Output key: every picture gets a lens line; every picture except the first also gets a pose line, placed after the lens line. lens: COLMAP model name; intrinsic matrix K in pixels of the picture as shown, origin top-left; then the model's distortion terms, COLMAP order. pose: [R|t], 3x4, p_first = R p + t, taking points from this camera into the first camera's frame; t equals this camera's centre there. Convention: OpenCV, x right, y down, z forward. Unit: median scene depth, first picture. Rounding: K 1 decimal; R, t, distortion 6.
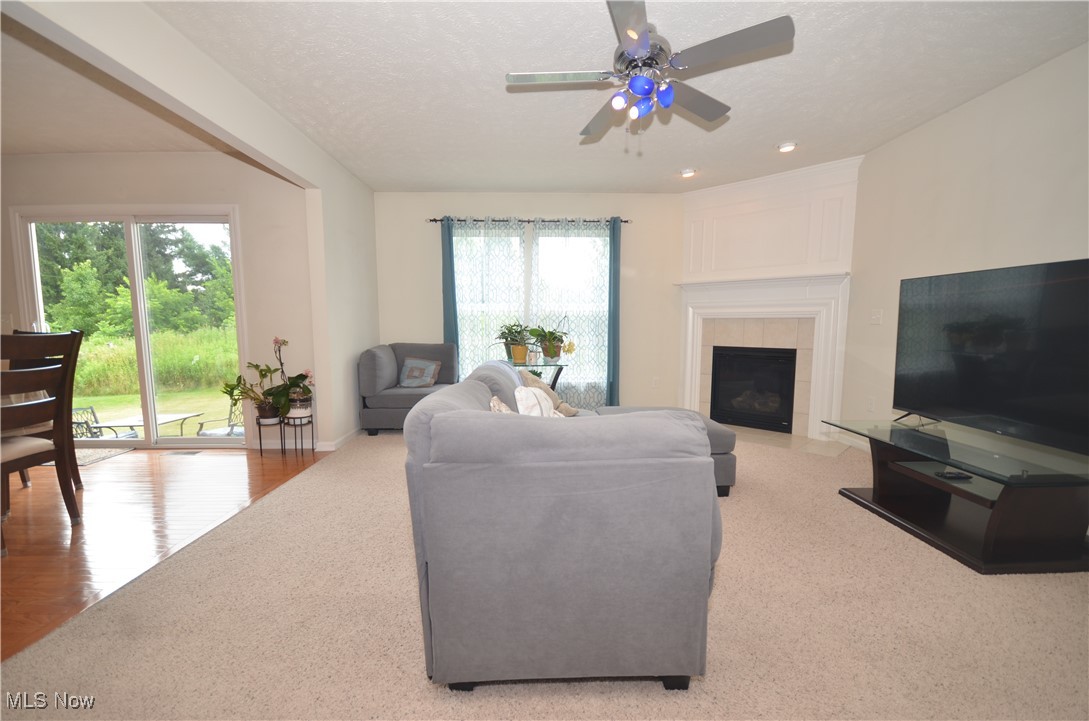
lens RADIAL K [[474.2, 0, 542.2], [0, 474.2, 373.5], [0, 0, 1]] dist [0.008981, -0.011280]
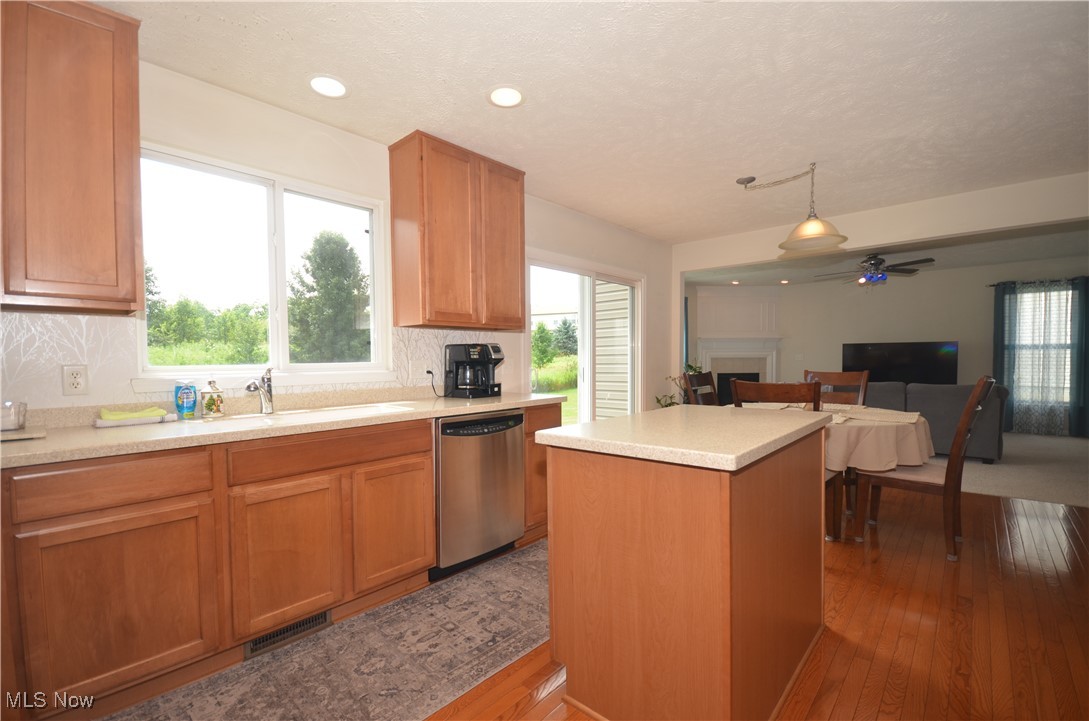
lens RADIAL K [[474.2, 0, 538.0], [0, 474.2, 374.5], [0, 0, 1]] dist [0.008981, -0.011280]
pose [[0.690830, -0.033278, 0.722251, -1.371395], [0.084580, 0.995801, -0.035018, -0.046822], [-0.718053, 0.085279, 0.690744, 0.254343]]
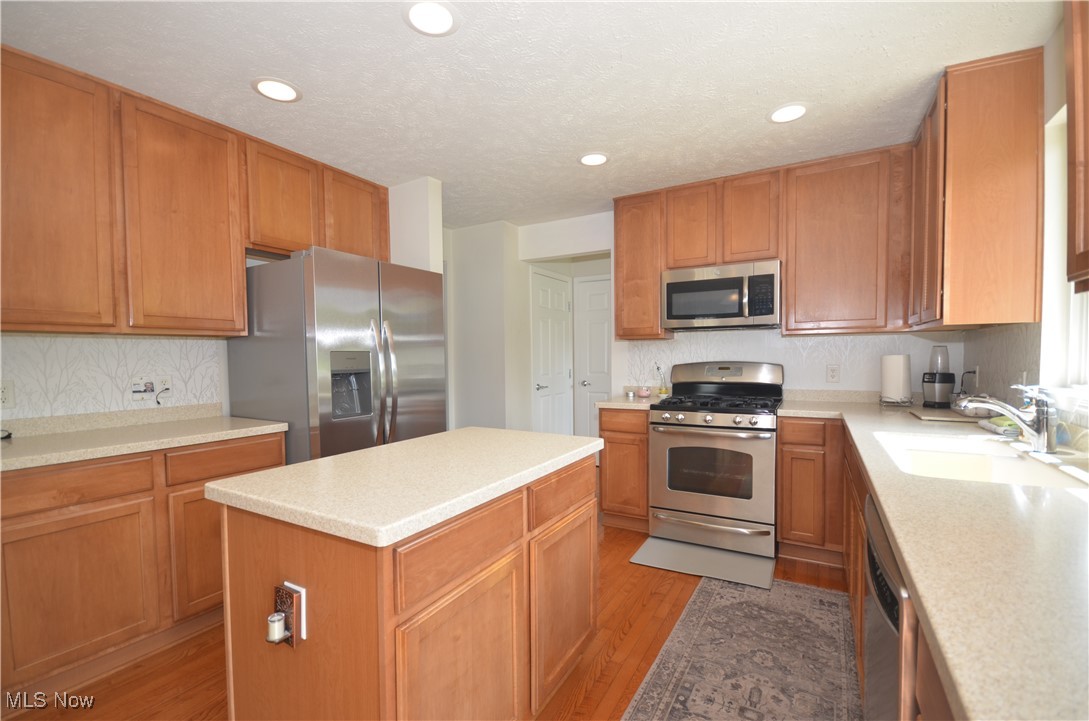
lens RADIAL K [[474.2, 0, 541.0], [0, 474.2, 375.4], [0, 0, 1]] dist [0.008981, -0.011280]
pose [[-0.513493, 0.042597, -0.857036, -0.797906], [-0.076850, 0.992471, 0.095374, -0.100919], [0.854646, 0.114837, -0.506353, 0.622820]]
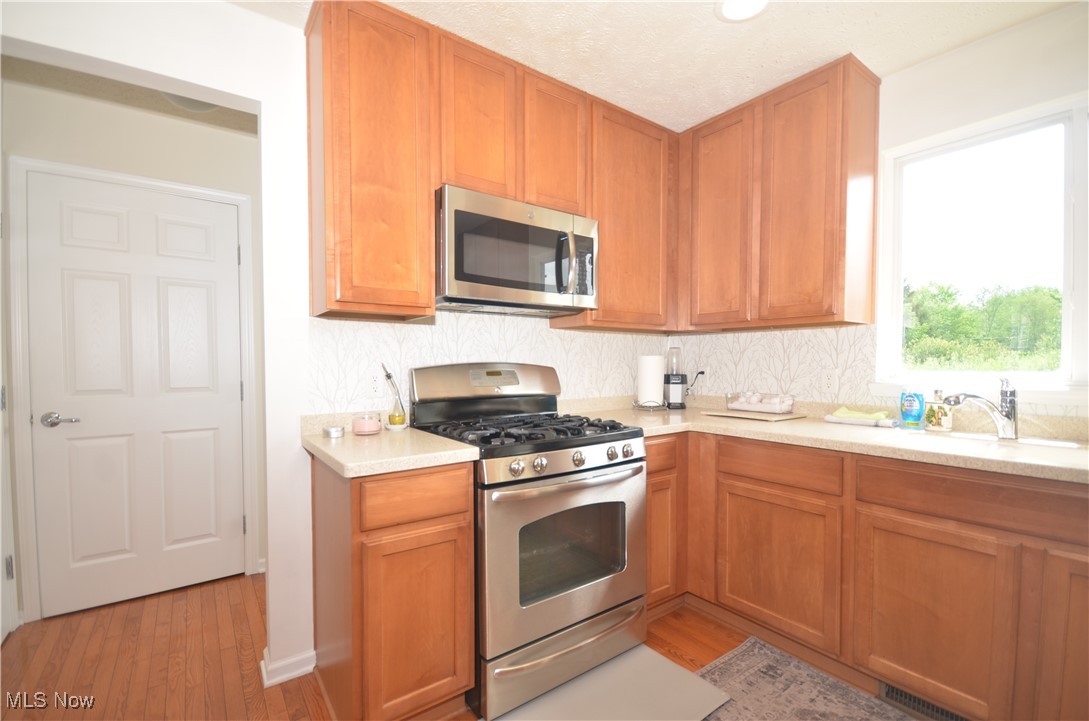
lens RADIAL K [[474.2, 0, 540.1], [0, 474.2, 375.1], [0, 0, 1]] dist [0.008981, -0.011280]
pose [[0.575577, 0.020504, -0.817491, -1.141997], [-0.083190, 0.995967, -0.033592, -0.053451], [0.813505, 0.087342, 0.574961, 0.285220]]
